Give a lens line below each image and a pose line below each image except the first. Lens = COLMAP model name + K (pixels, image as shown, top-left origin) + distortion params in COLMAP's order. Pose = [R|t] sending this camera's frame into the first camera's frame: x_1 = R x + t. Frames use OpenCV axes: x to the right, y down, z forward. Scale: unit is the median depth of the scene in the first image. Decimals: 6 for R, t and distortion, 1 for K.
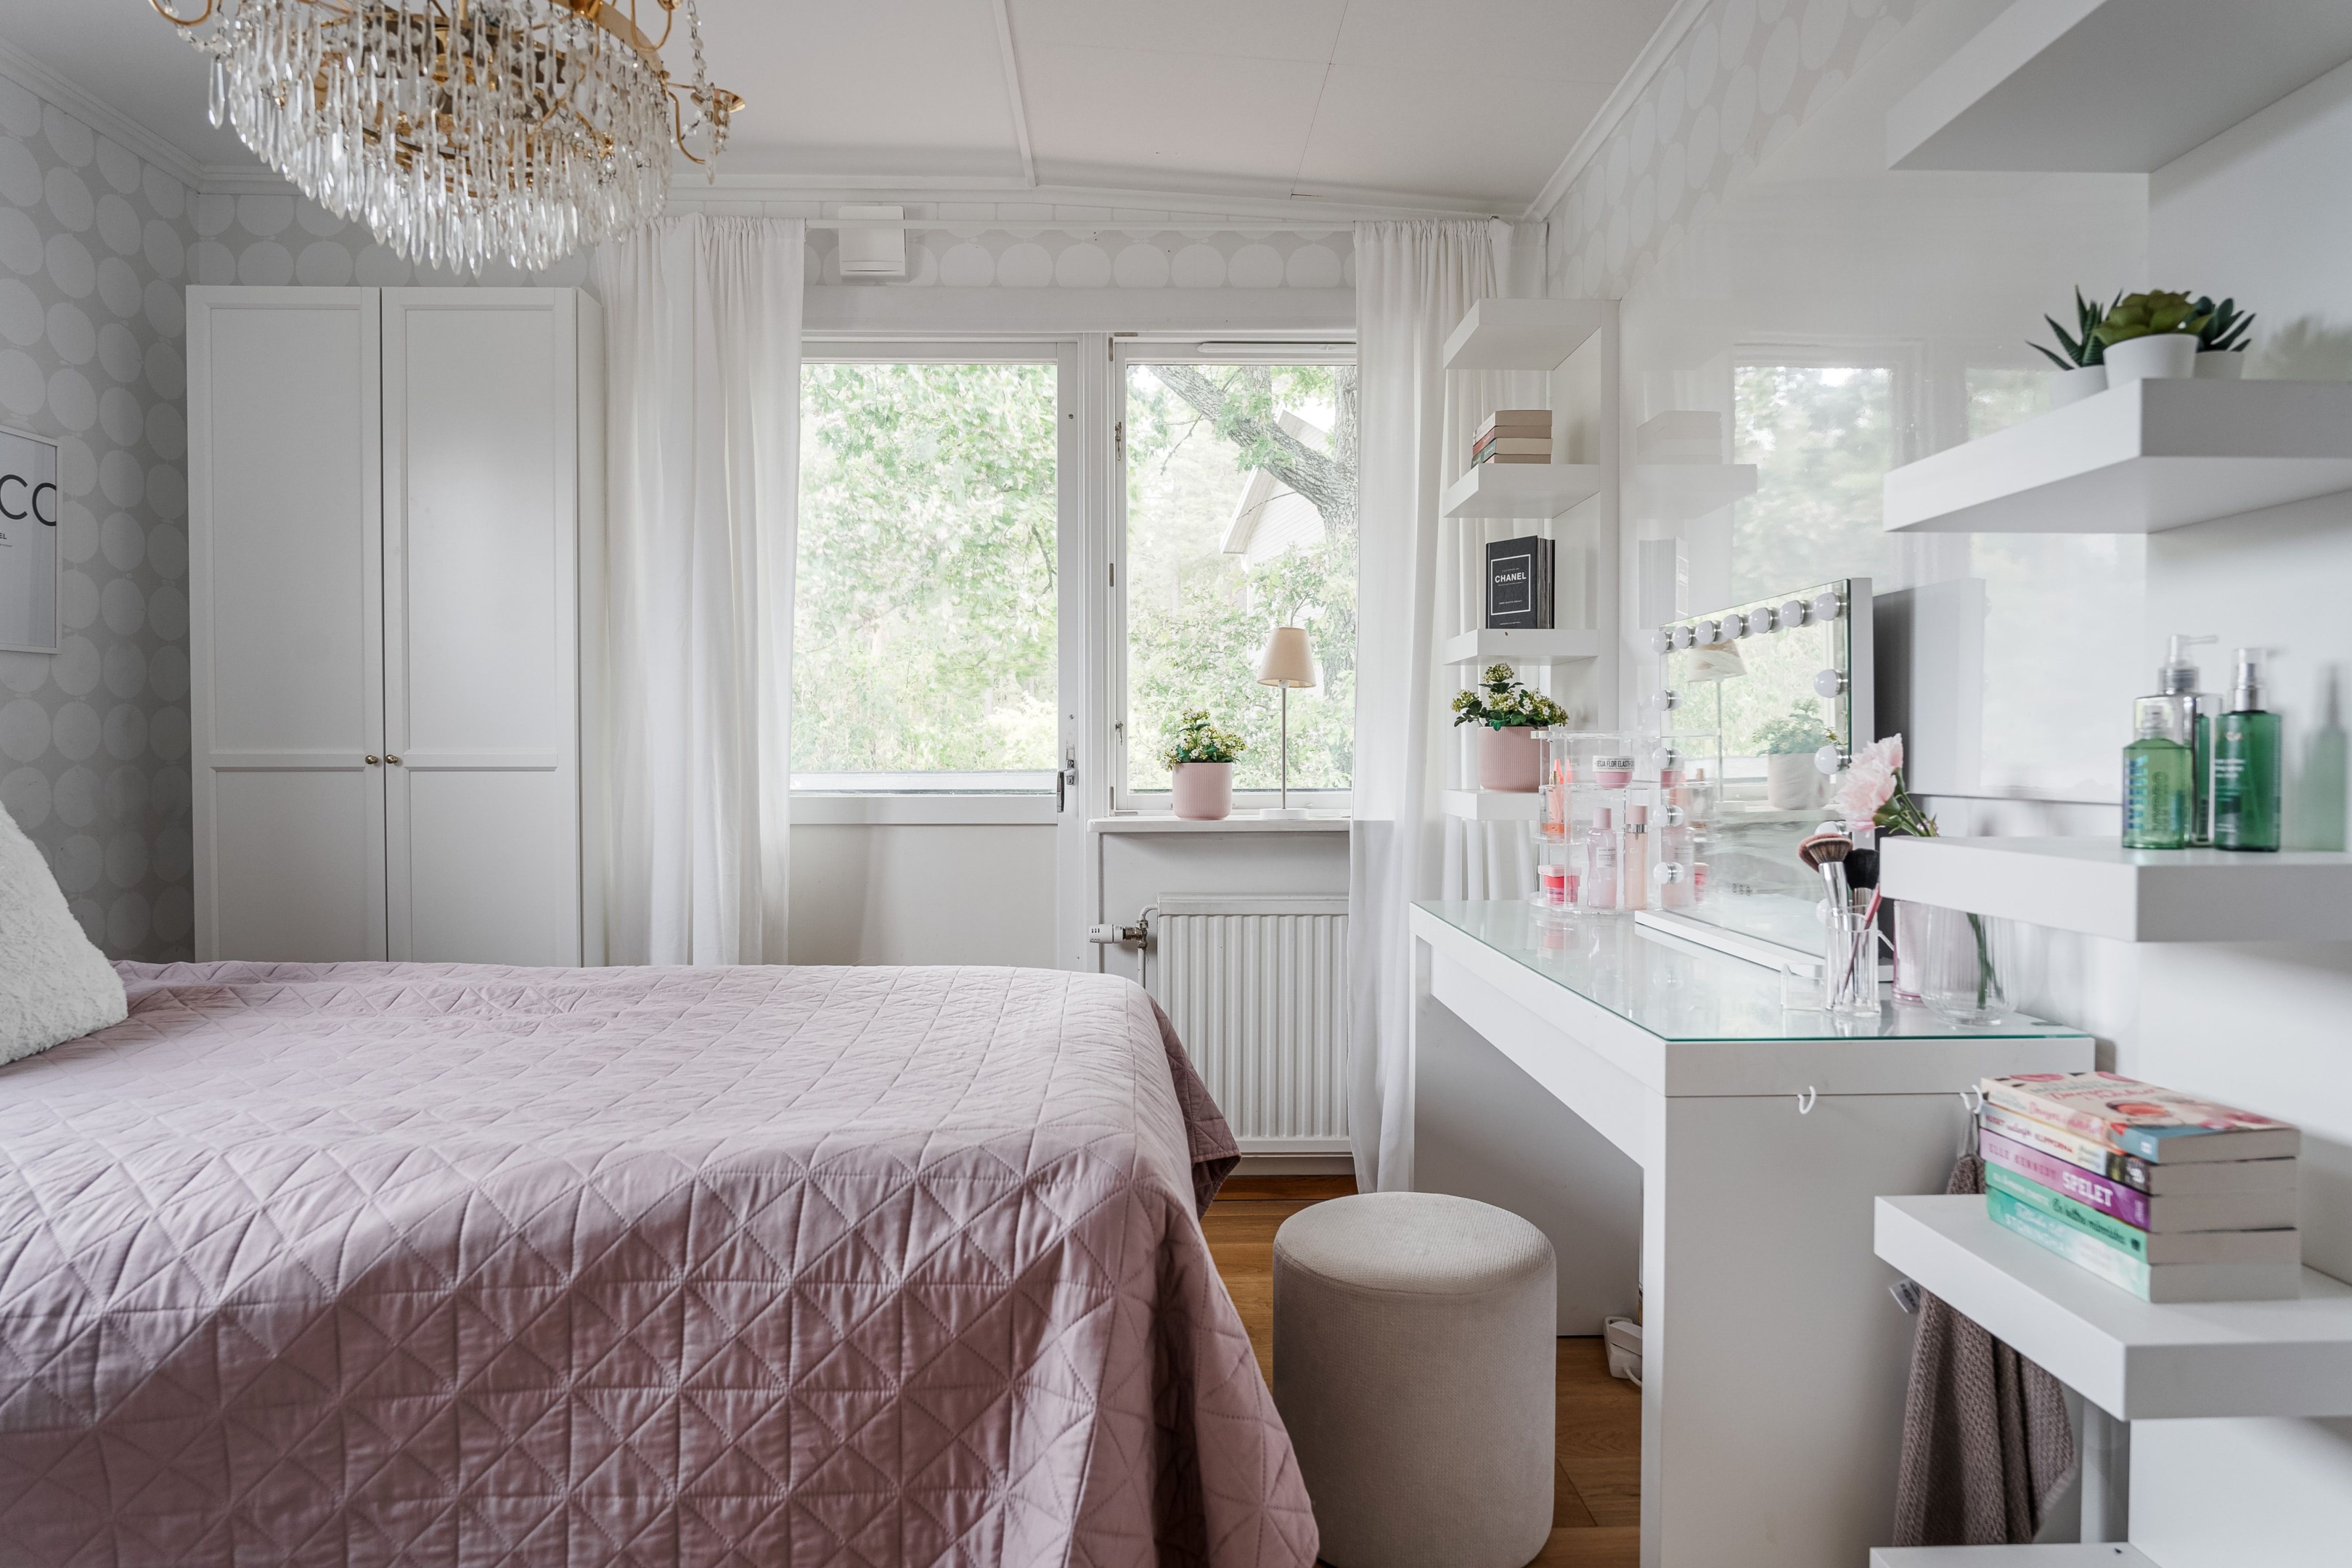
lens RADIAL K [[1380.8, 0, 1176.3], [0, 1380.8, 762.6], [0, 0, 1]] dist [-0.022962, 0.004817]
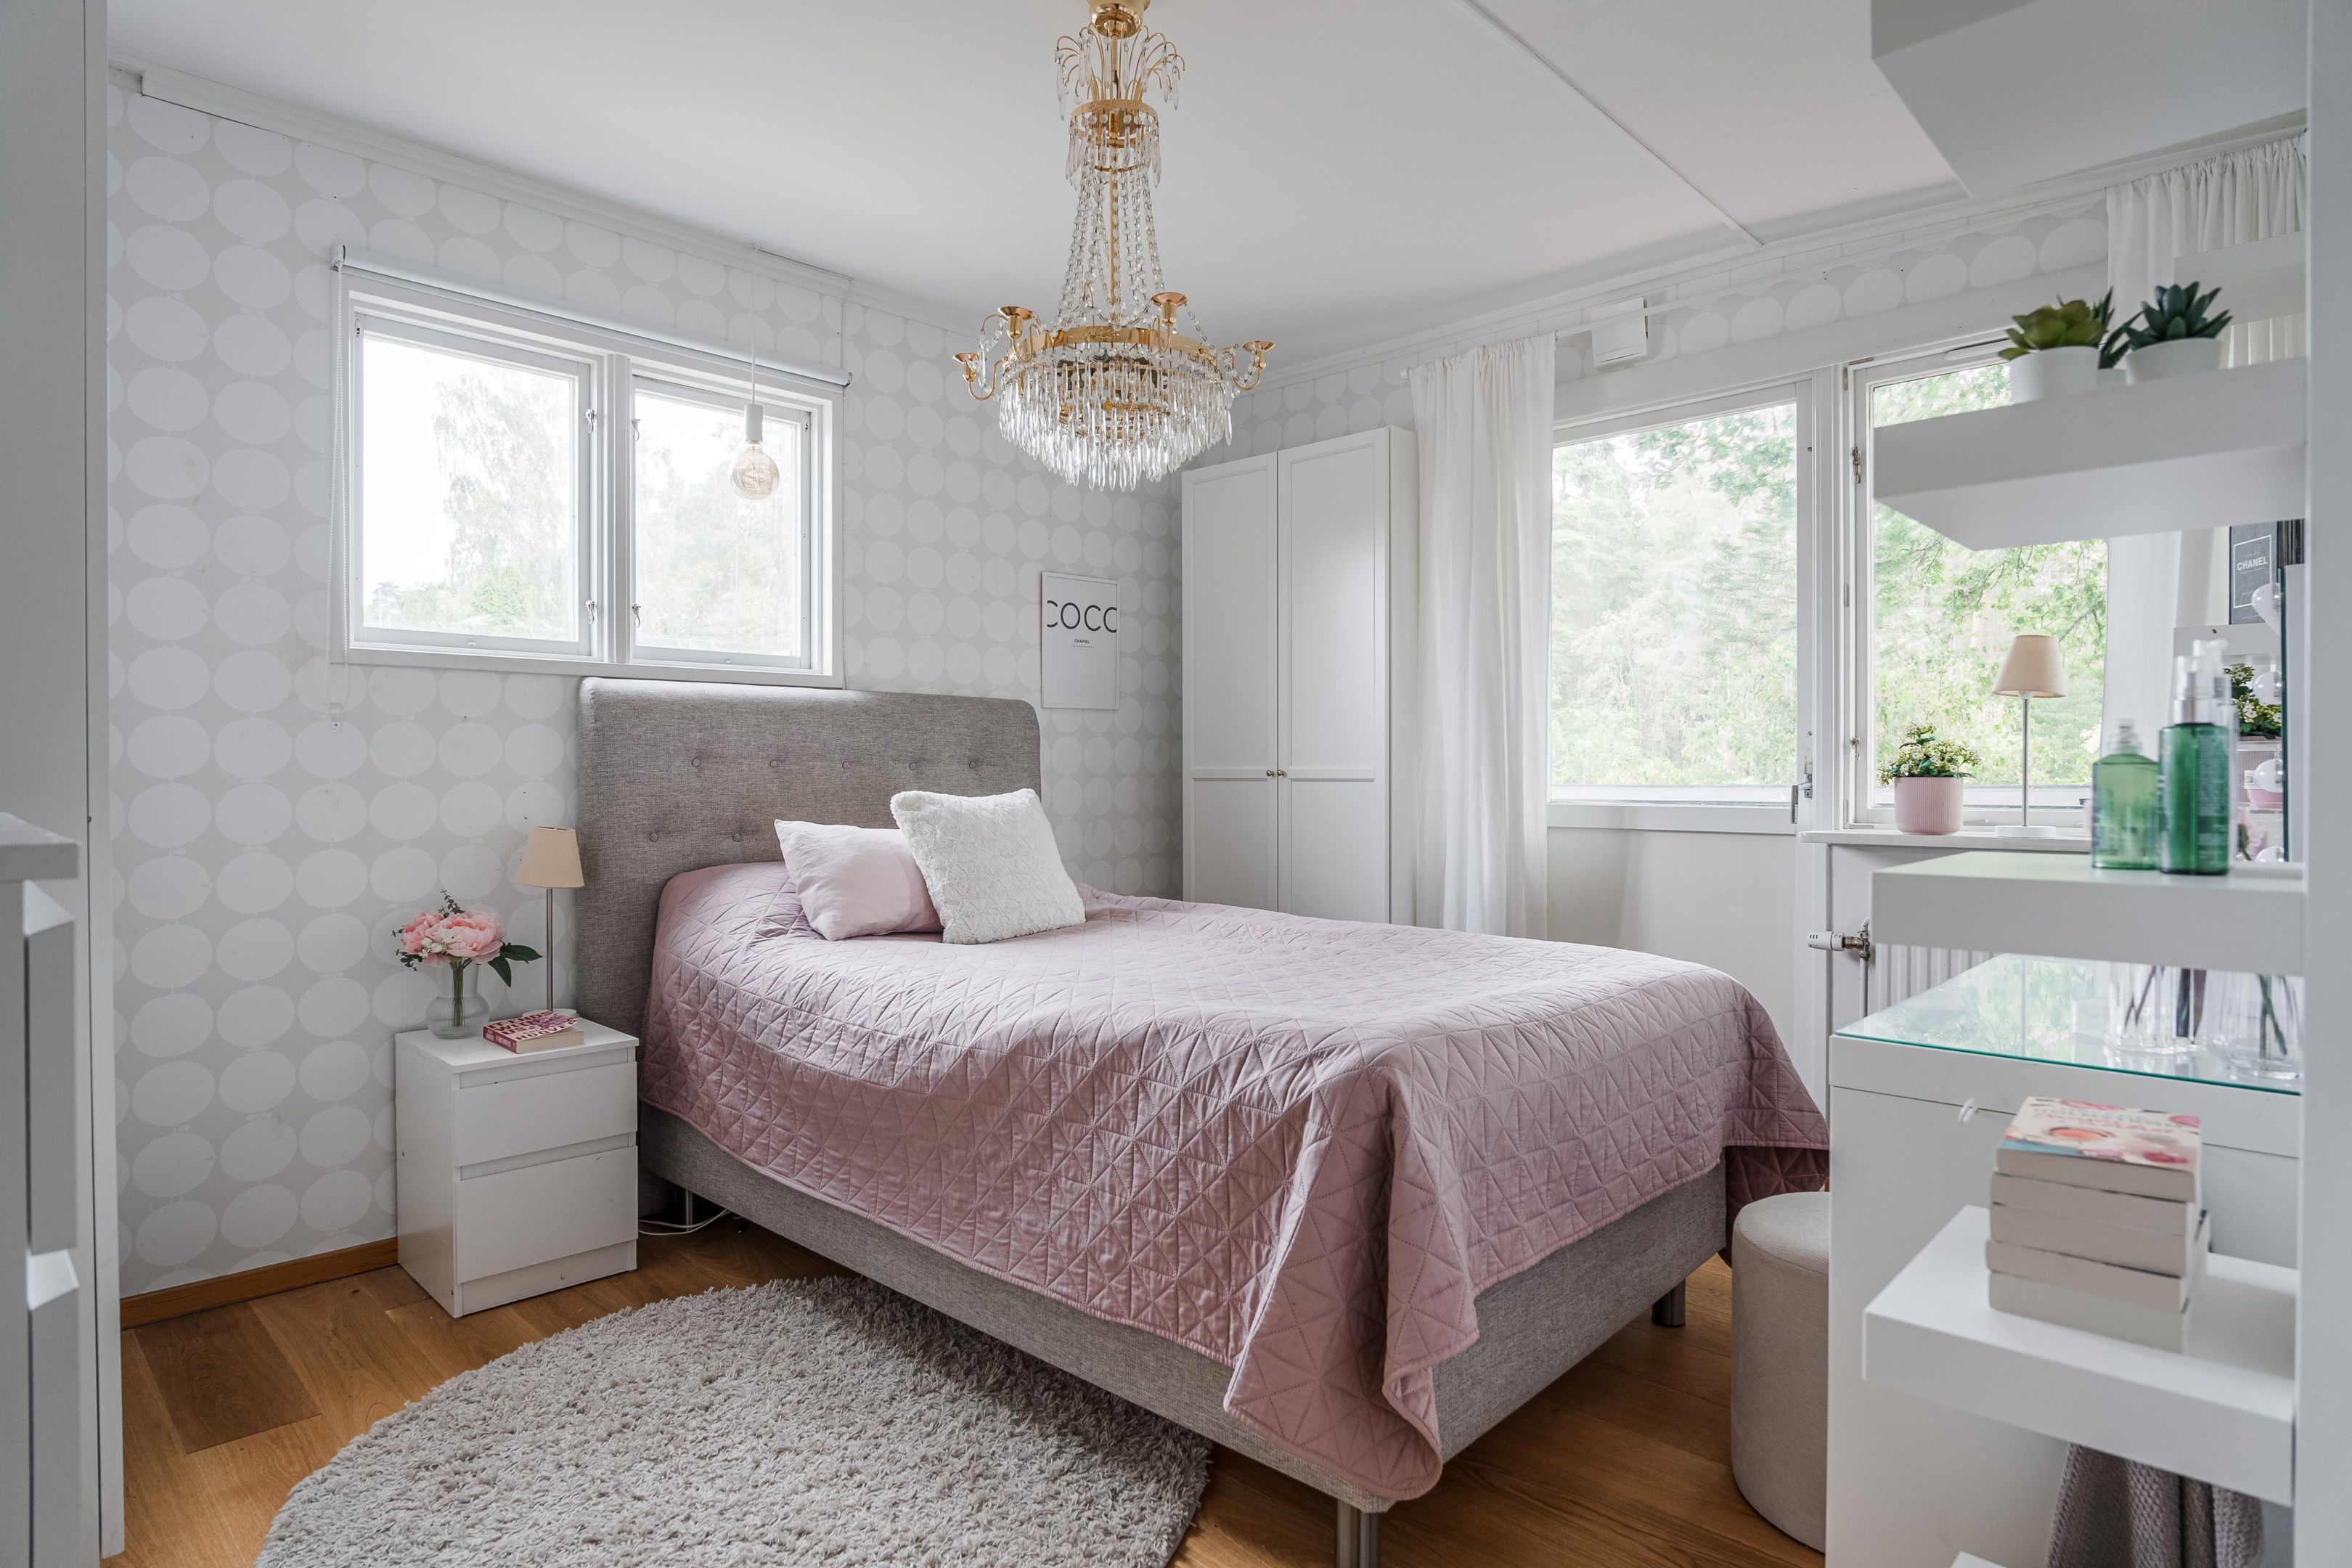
lens RADIAL K [[1267.8, 0, 1174.6], [0, 1267.8, 784.4], [0, 0, 1]] dist [-0.025255, 0.002777]
pose [[0.696170, 0.007731, -0.717836, 0.786775], [-0.003976, 0.999968, 0.006914, 0.002241], [0.717866, -0.001960, 0.696178, -0.062684]]
